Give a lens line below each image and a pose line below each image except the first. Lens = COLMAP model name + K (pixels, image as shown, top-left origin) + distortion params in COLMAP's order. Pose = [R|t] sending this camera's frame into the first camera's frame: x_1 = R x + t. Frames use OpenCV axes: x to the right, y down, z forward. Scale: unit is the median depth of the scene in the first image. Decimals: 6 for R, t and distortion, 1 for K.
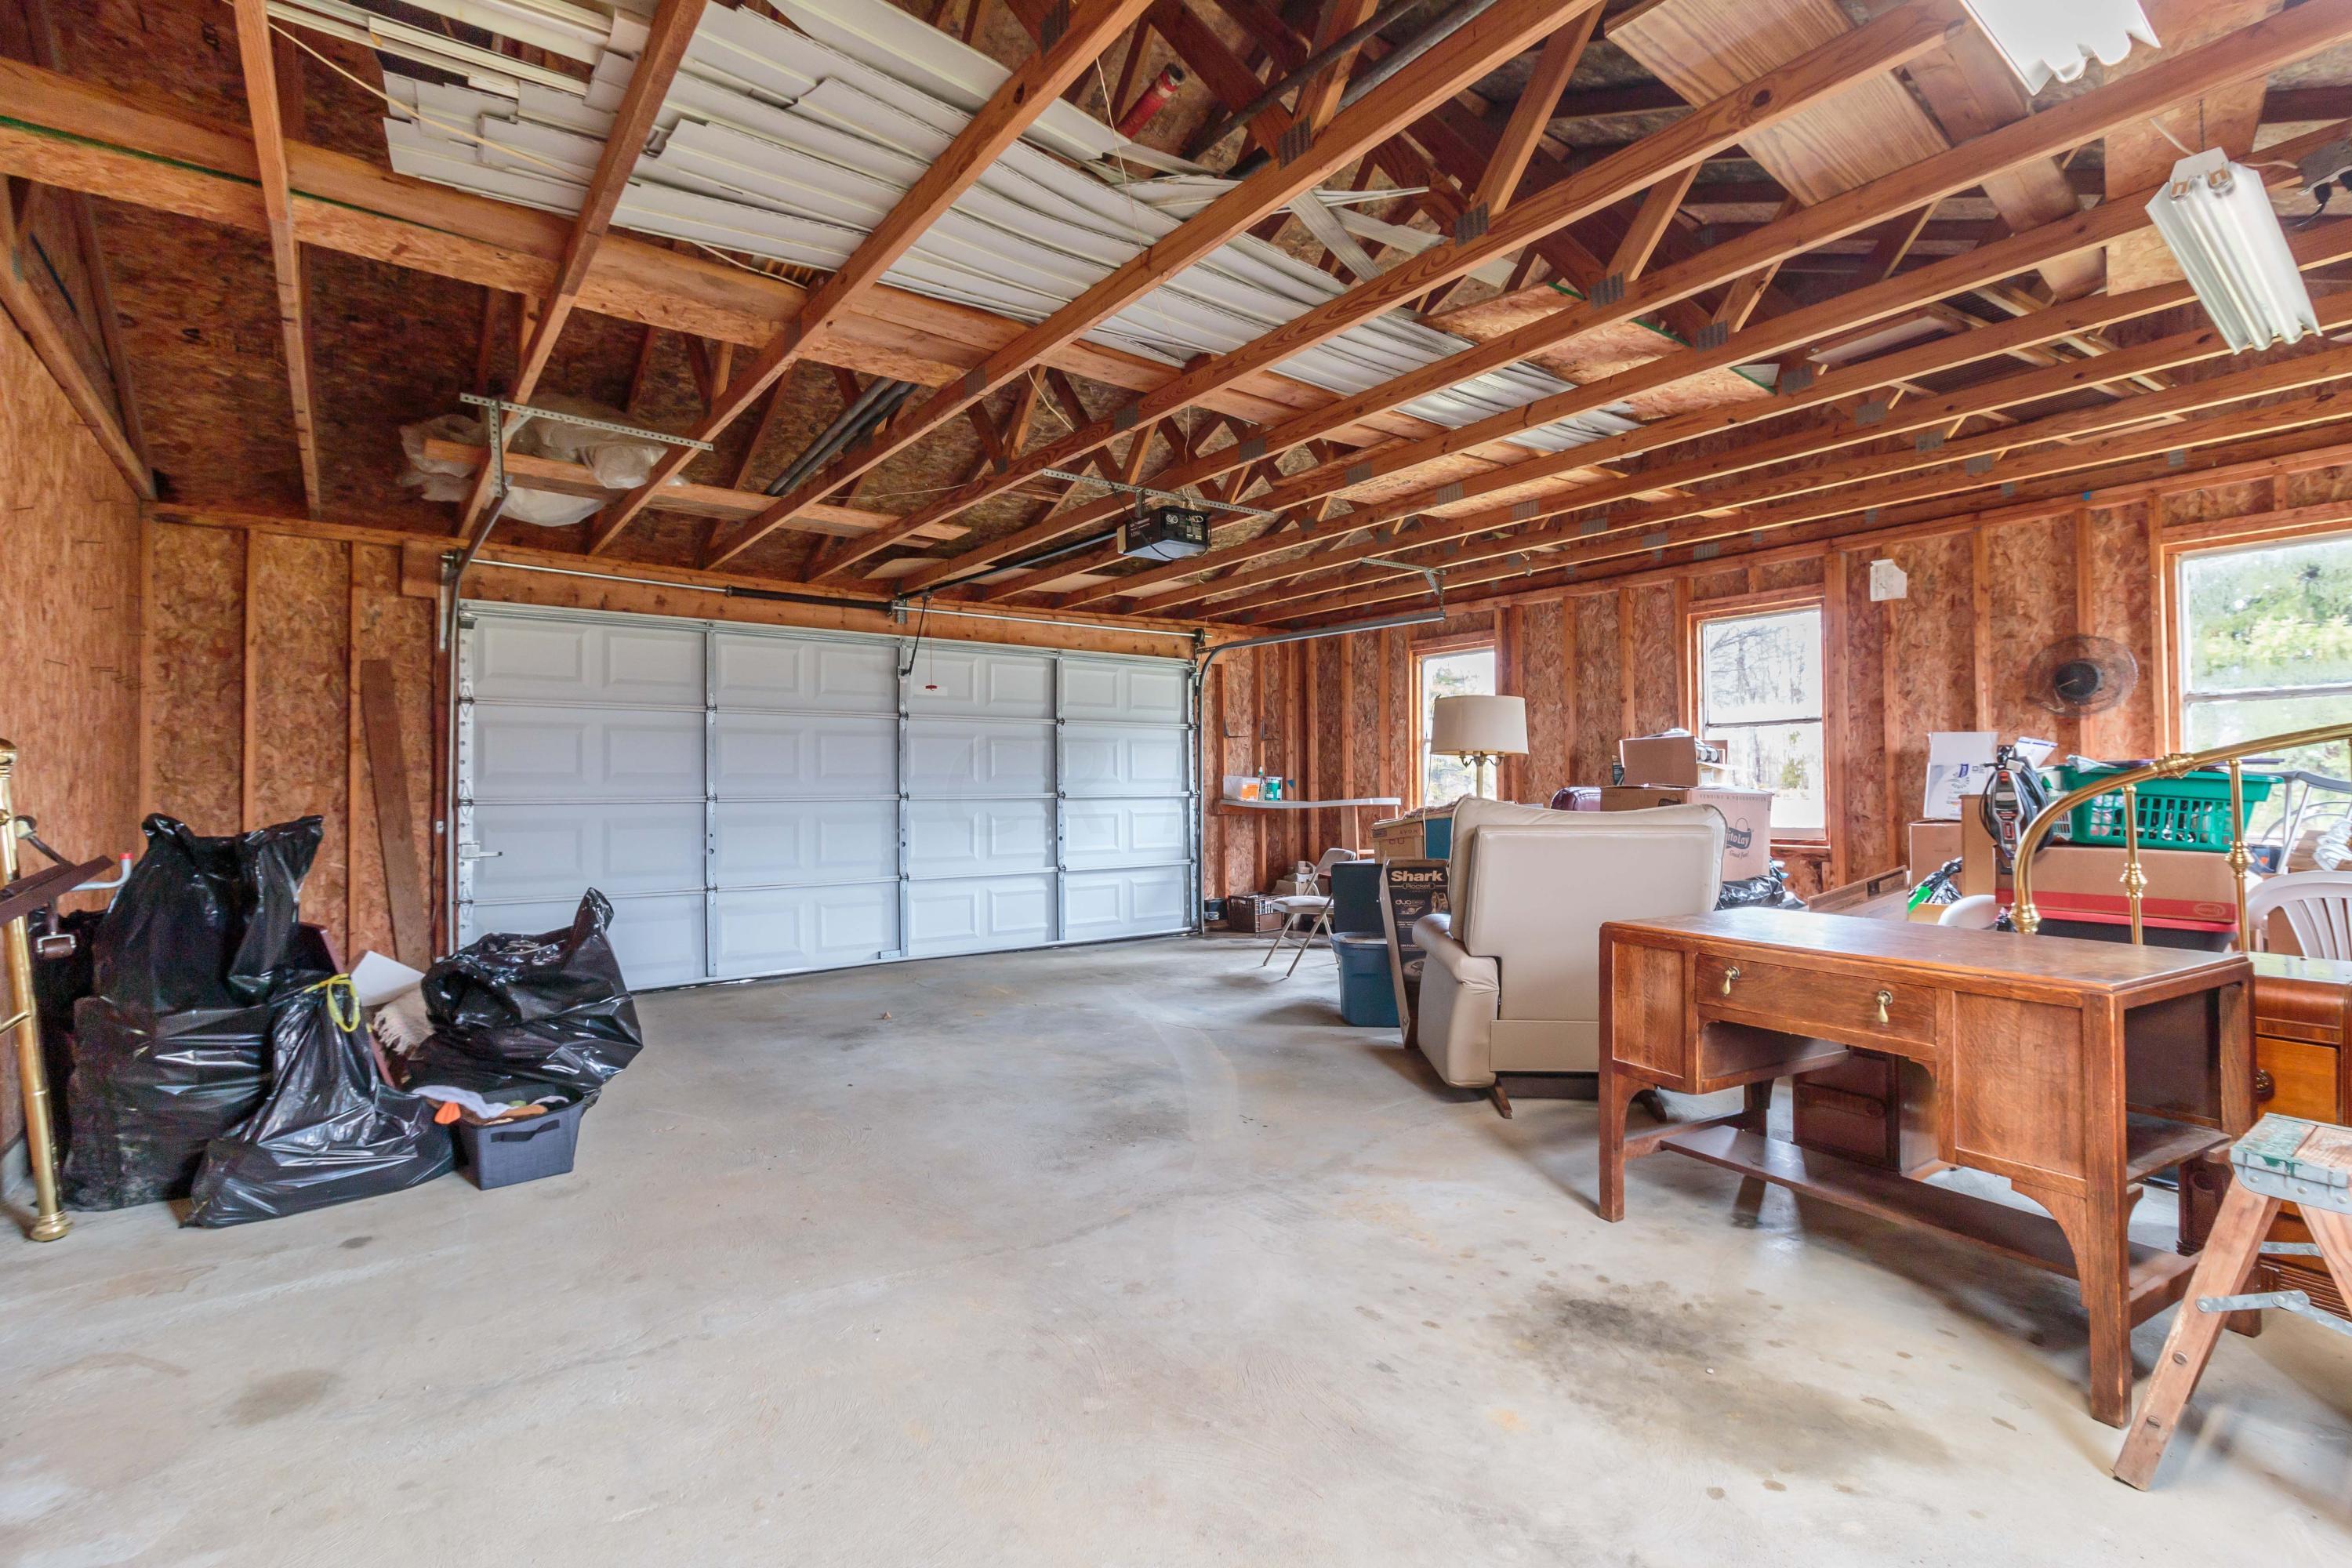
lens RADIAL K [[1085.1, 0, 1185.2], [0, 1085.1, 775.0], [0, 0, 1]] dist [0.000713, 0.000422]
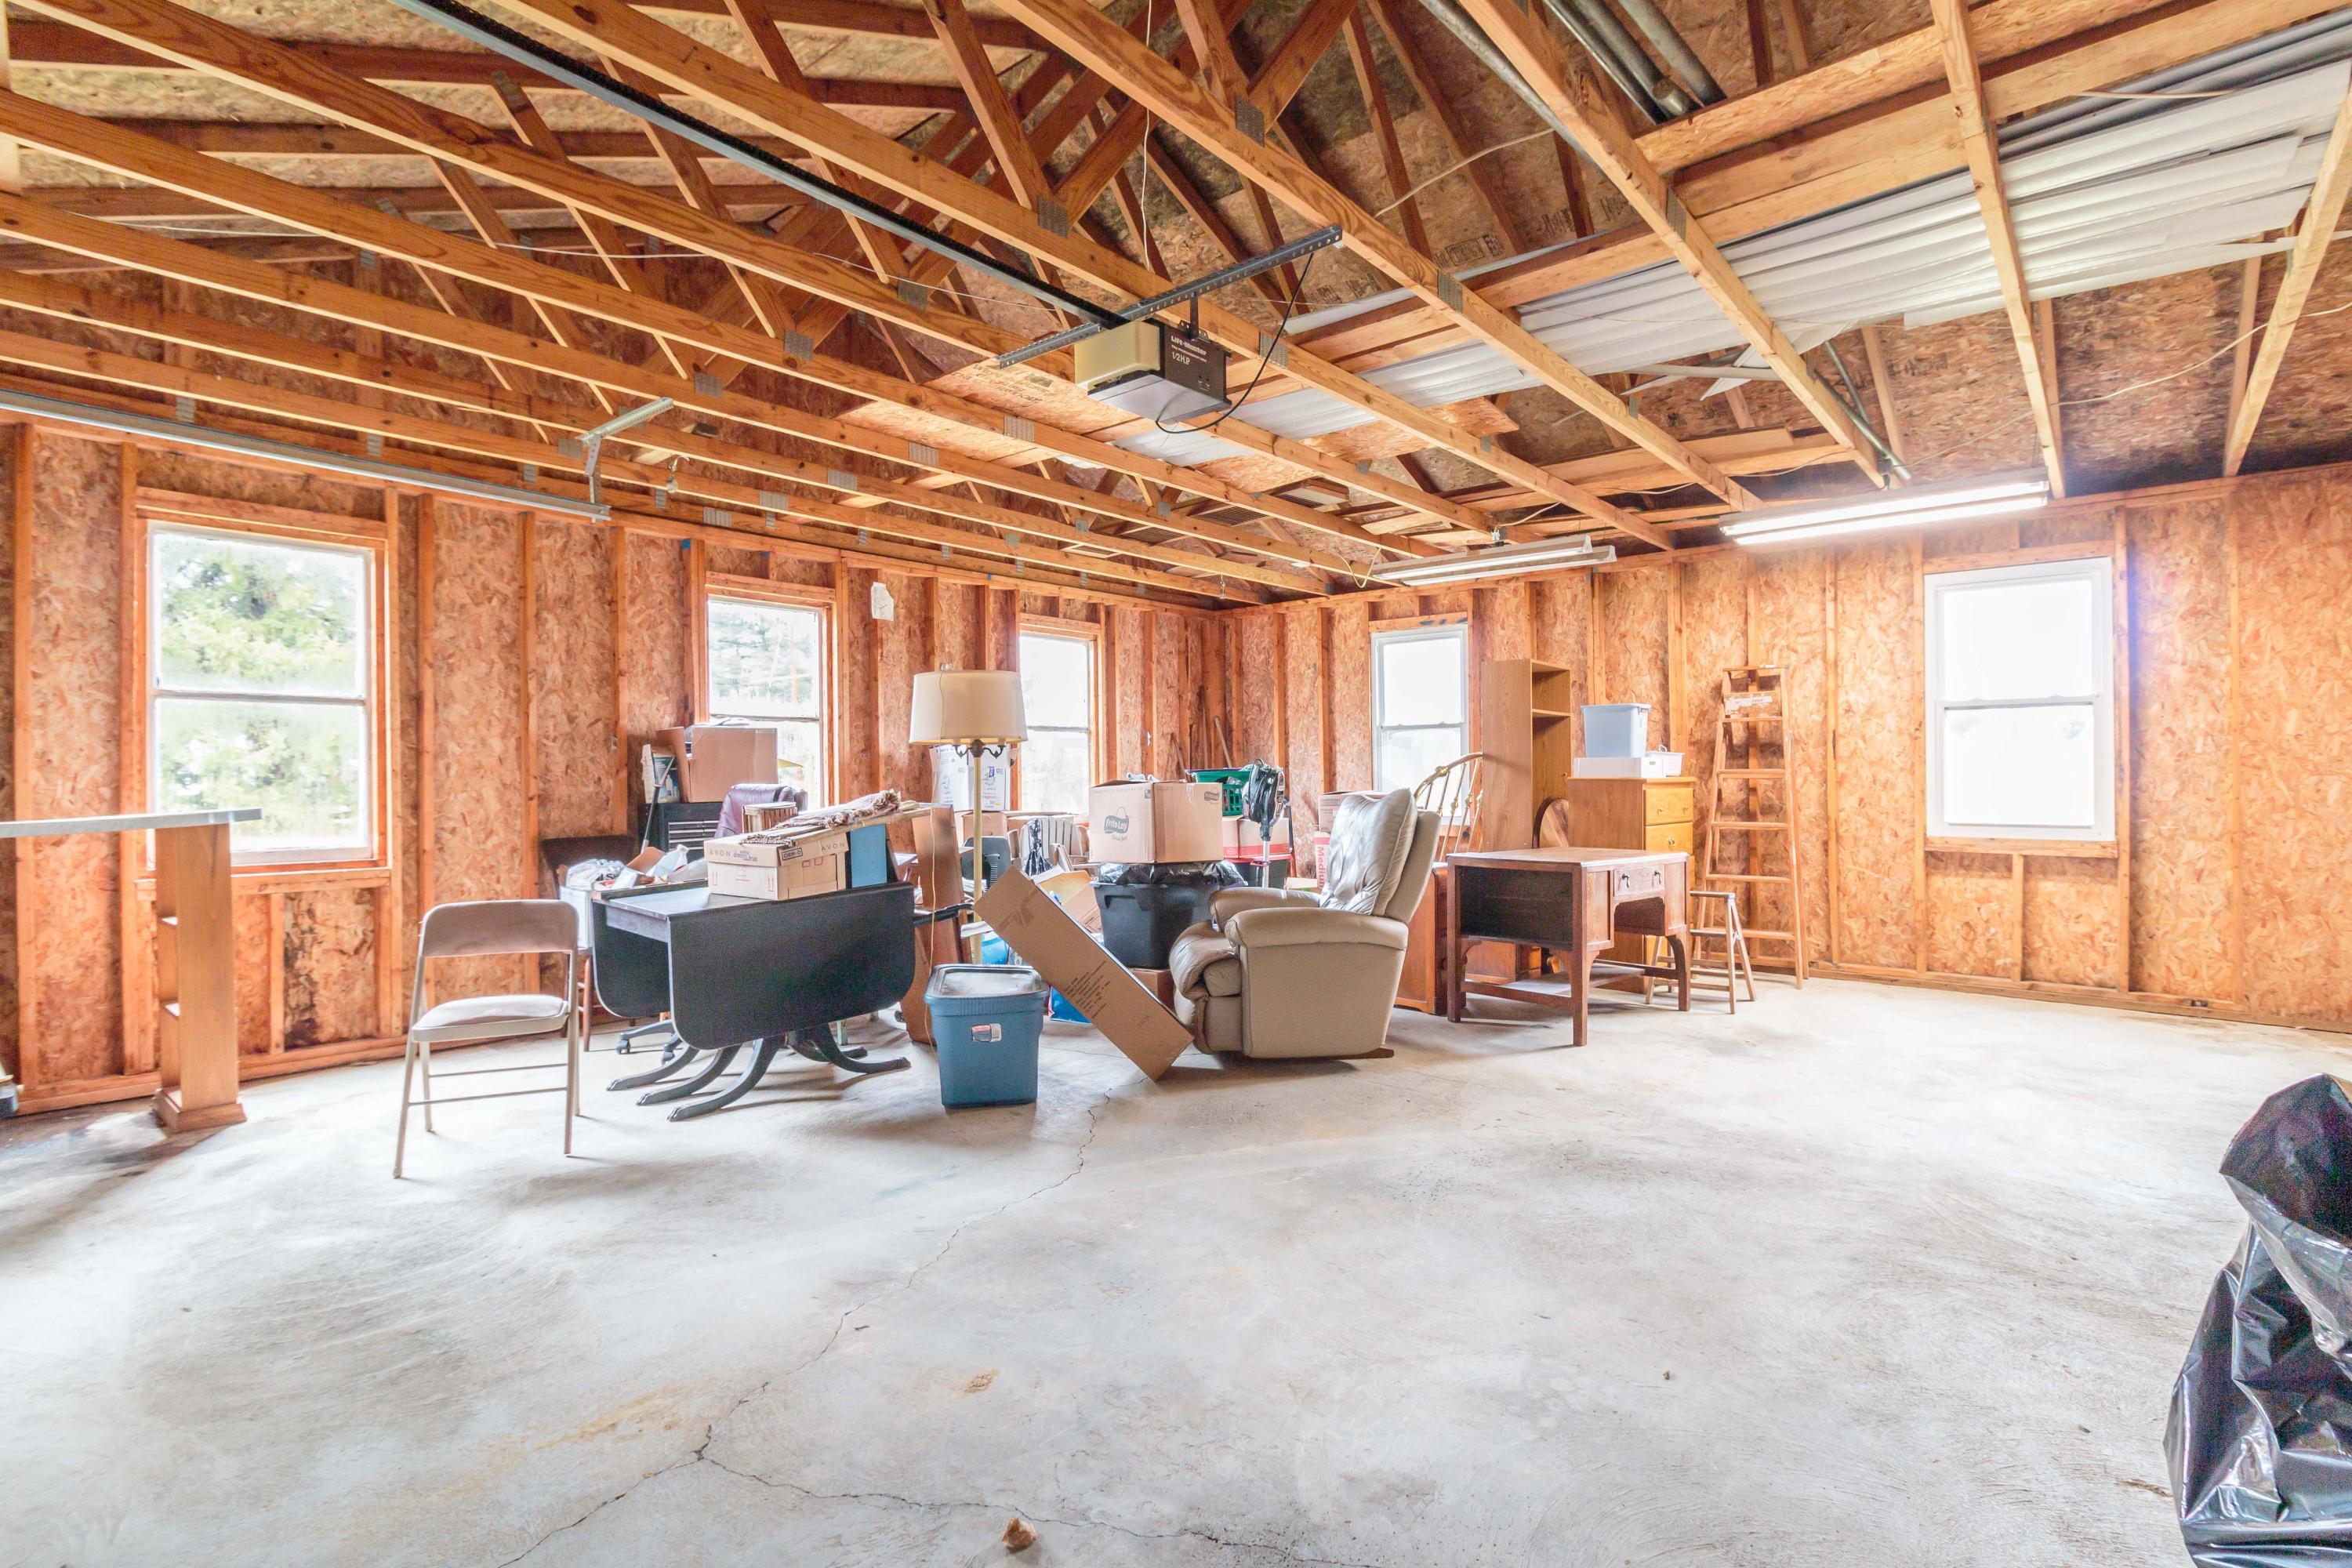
lens RADIAL K [[1085.1, 0, 1185.2], [0, 1085.1, 775.0], [0, 0, 1]] dist [0.000713, 0.000422]
pose [[-0.203814, 0.018115, 0.978842, -0.656627], [-0.000898, 0.999825, -0.018691, 0.026860], [-0.979009, -0.004689, -0.203762, 1.171496]]
